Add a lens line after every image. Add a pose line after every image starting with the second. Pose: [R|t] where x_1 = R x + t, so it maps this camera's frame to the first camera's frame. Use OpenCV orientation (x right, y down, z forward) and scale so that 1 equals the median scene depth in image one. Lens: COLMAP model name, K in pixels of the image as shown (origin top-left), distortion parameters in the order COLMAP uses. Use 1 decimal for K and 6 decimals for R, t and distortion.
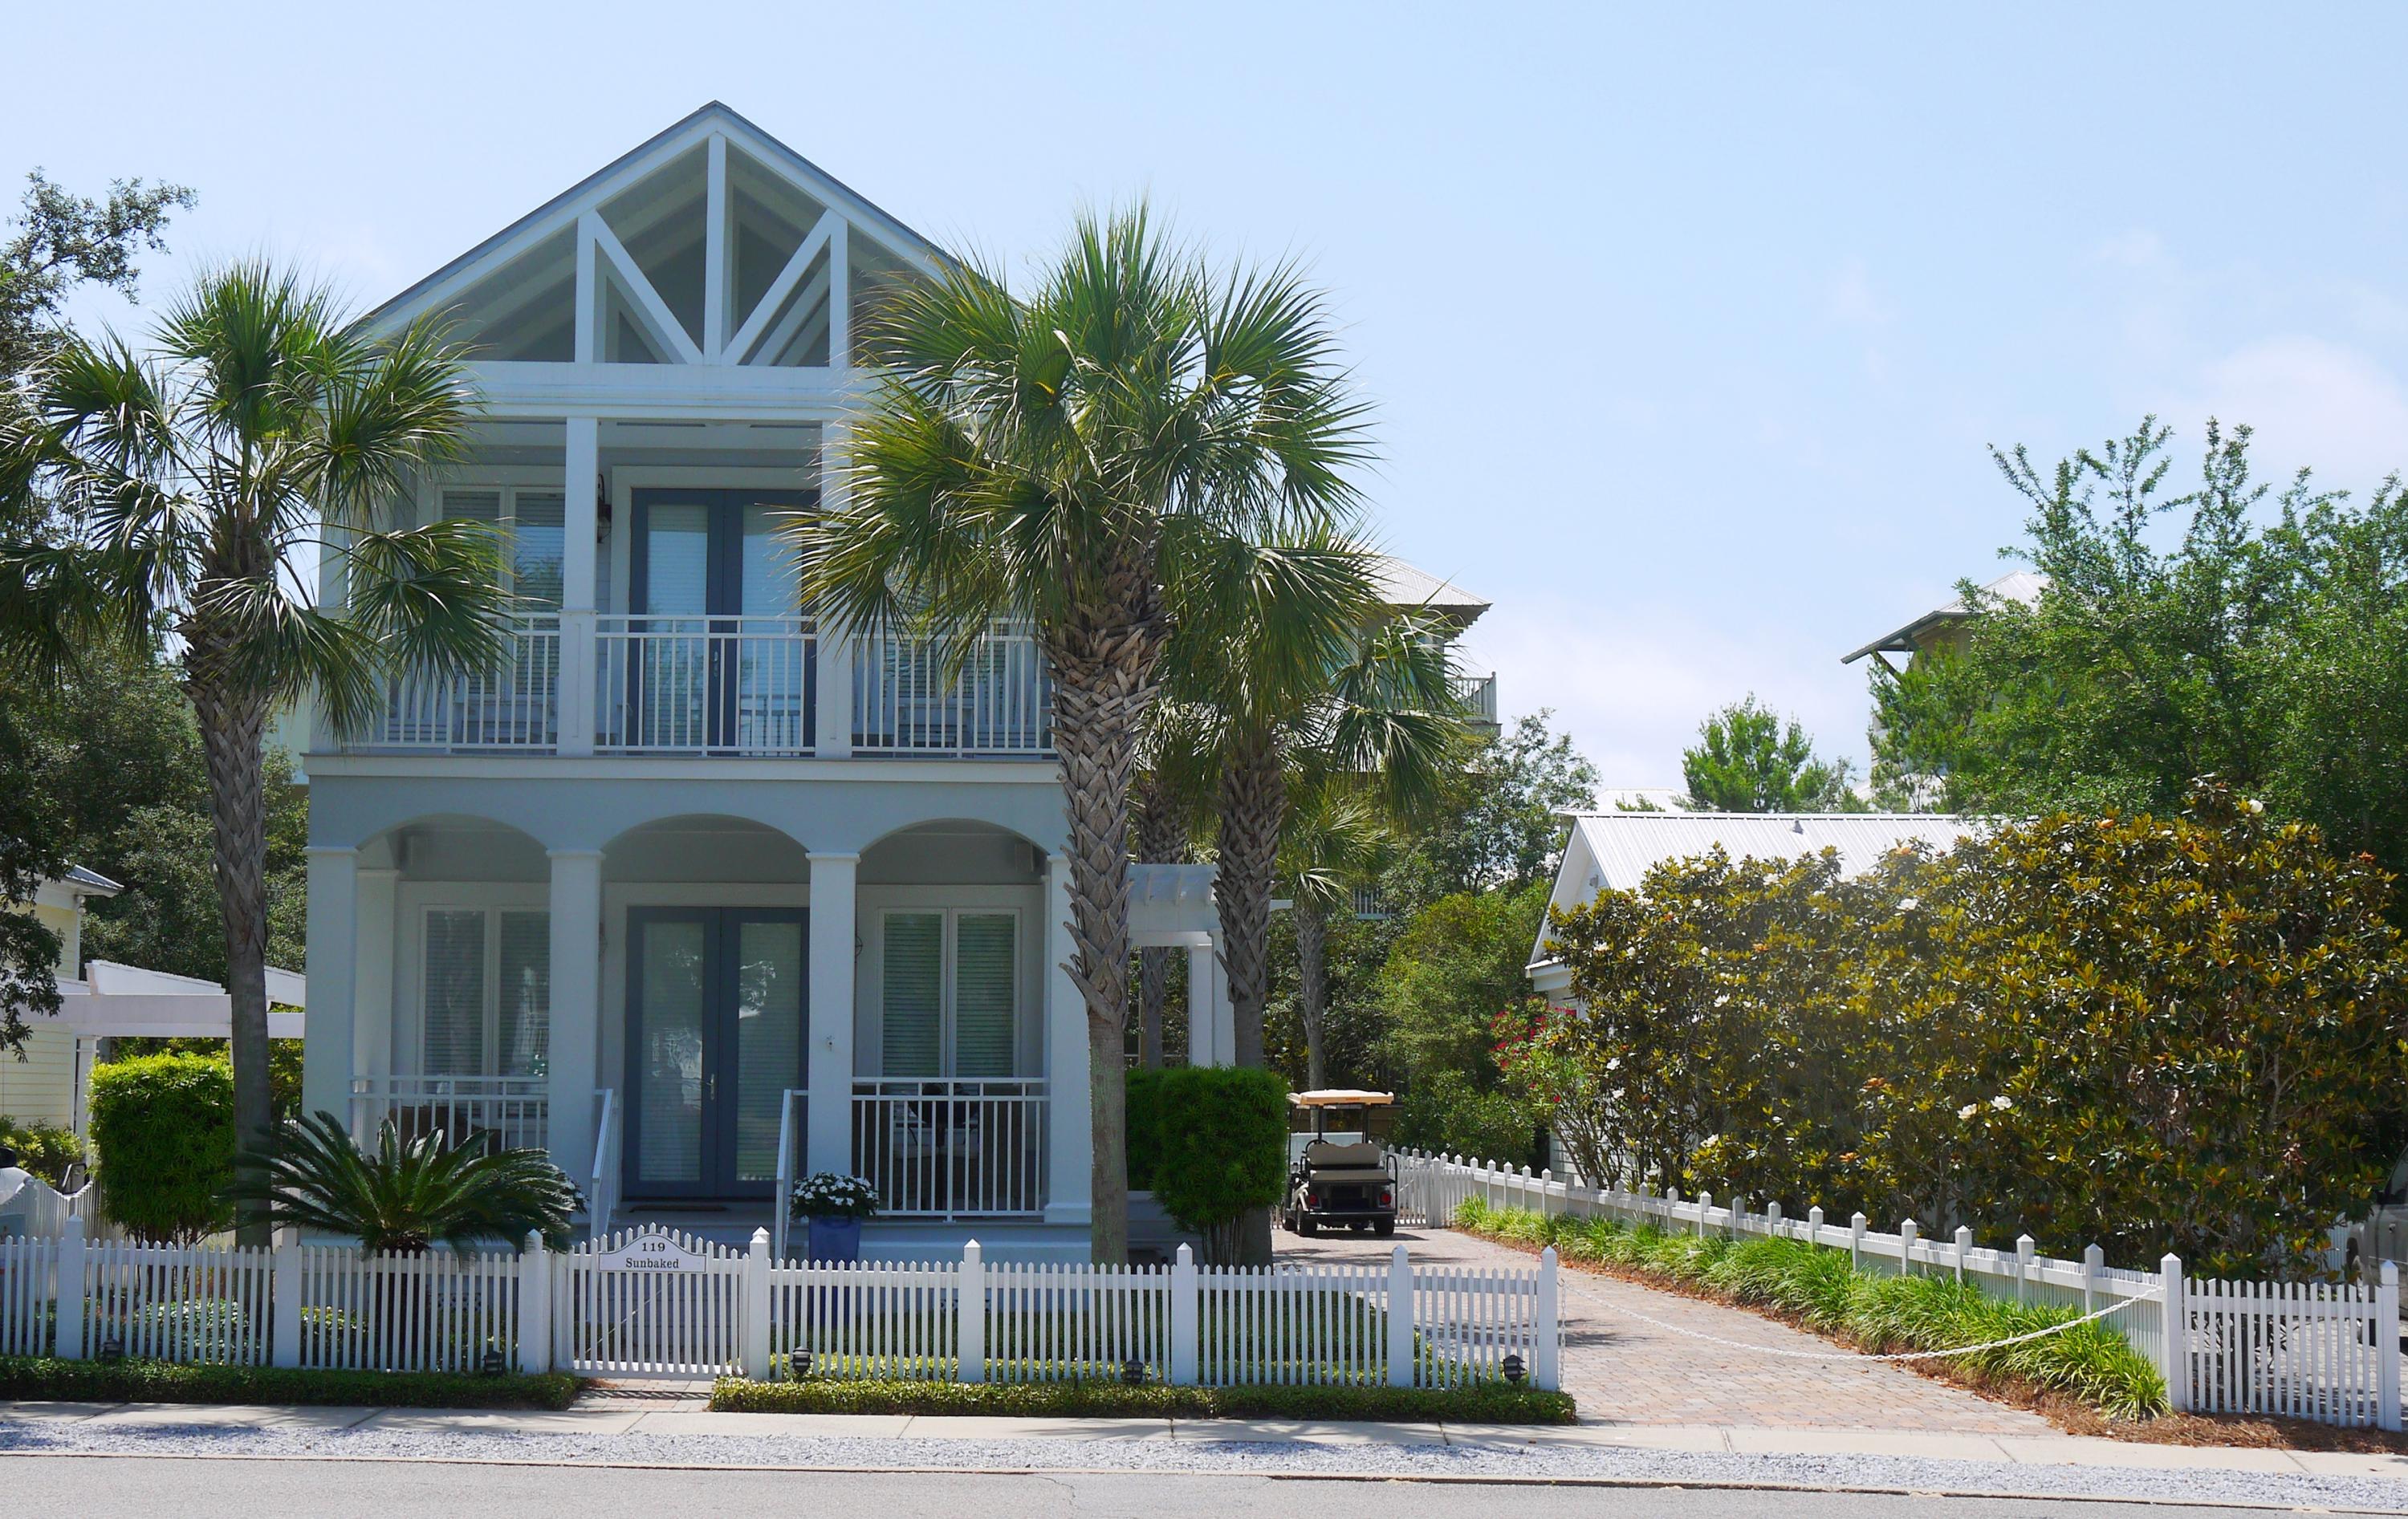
lens RADIAL K [[3064.0, 0, 1203.5], [0, 3064.0, 758.1], [0, 0, 1]] dist [-0.031491, 0.000000]
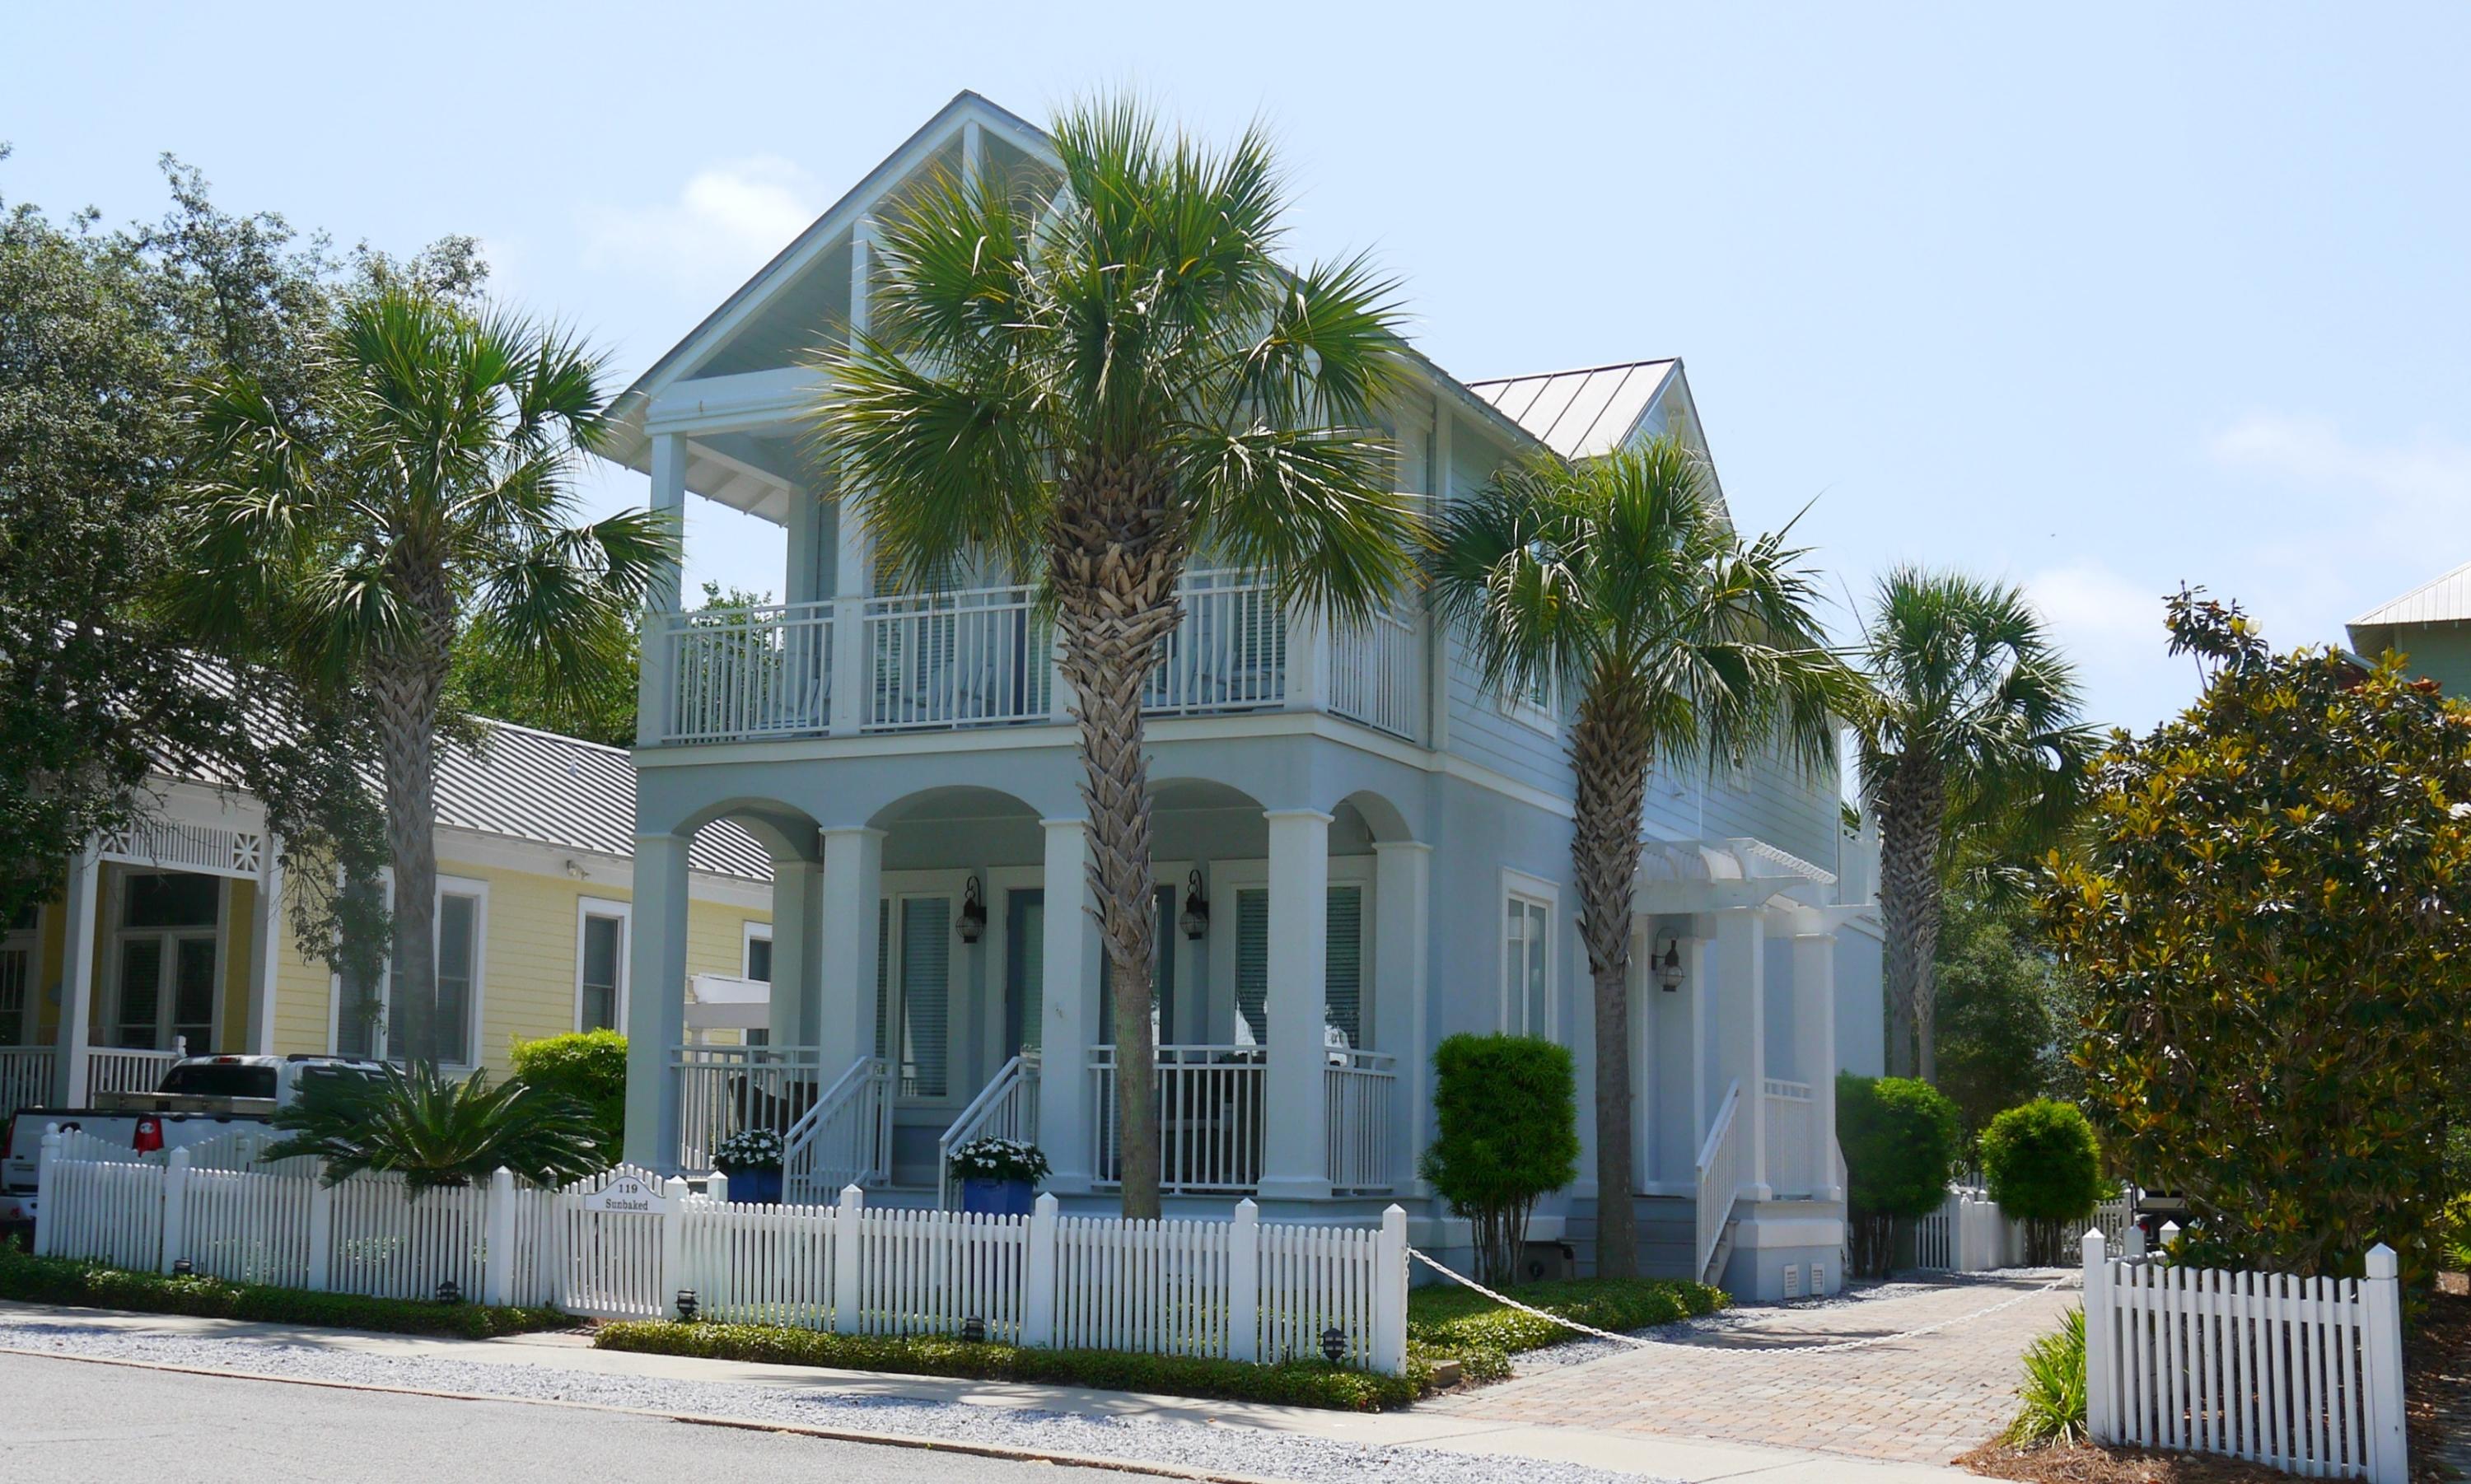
lens RADIAL K [[2791.3, 0, 1194.2], [0, 2791.3, 801.3], [0, 0, 1]] dist [-0.024336, 0.000000]
pose [[0.868386, -0.049723, -0.493391, 0.387272], [0.038853, 0.998724, -0.032267, 0.060324], [0.494365, 0.008851, 0.869209, 0.254158]]
